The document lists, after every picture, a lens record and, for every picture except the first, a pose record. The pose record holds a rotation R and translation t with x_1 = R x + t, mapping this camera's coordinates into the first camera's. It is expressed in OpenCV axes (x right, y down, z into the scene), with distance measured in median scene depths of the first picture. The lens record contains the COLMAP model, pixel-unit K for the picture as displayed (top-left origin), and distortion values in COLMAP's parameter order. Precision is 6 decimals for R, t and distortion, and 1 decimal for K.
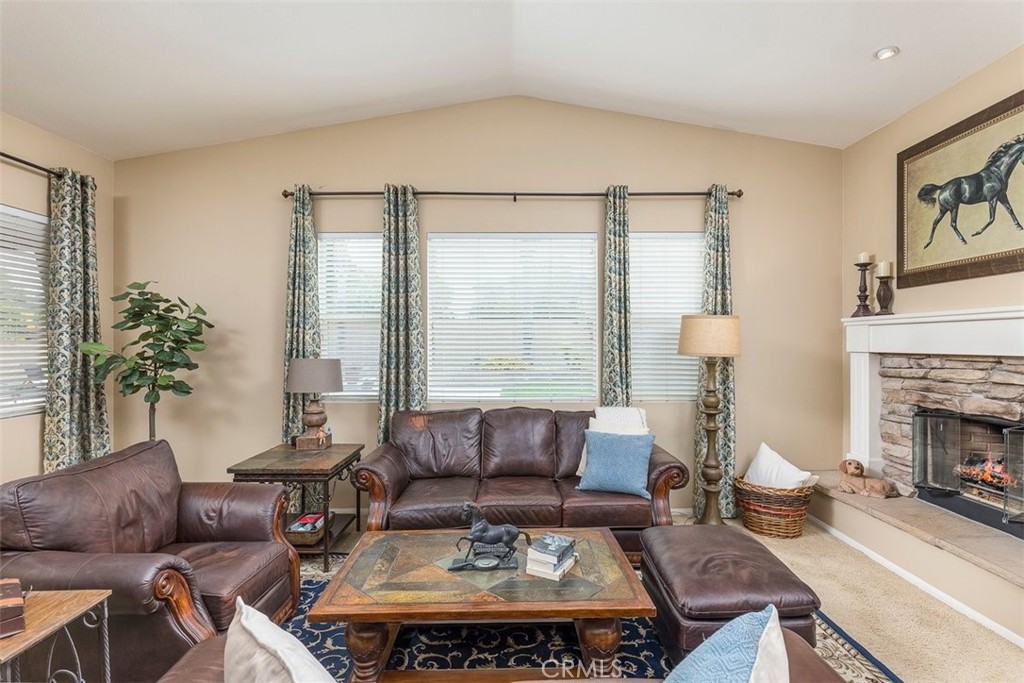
lens RADIAL K [[494.6, 0, 512.1], [0, 494.6, 341.4], [0, 0, 1]] dist [-0.001790, 0.000544]
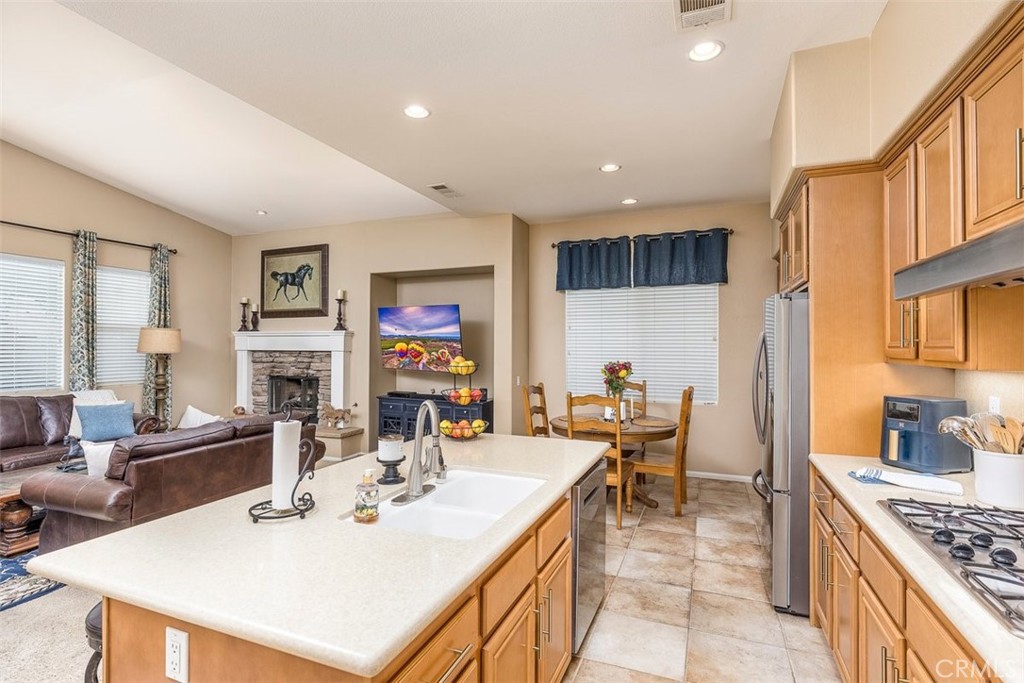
lens RADIAL K [[494.6, 0, 511.7], [0, 494.6, 340.5], [0, 0, 1]] dist [-0.001790, 0.000544]
pose [[0.373912, 0.010834, 0.927401, -0.682465], [-0.006654, 0.999937, -0.008999, -0.004914], [-0.927440, -0.002807, 0.373960, -0.677935]]
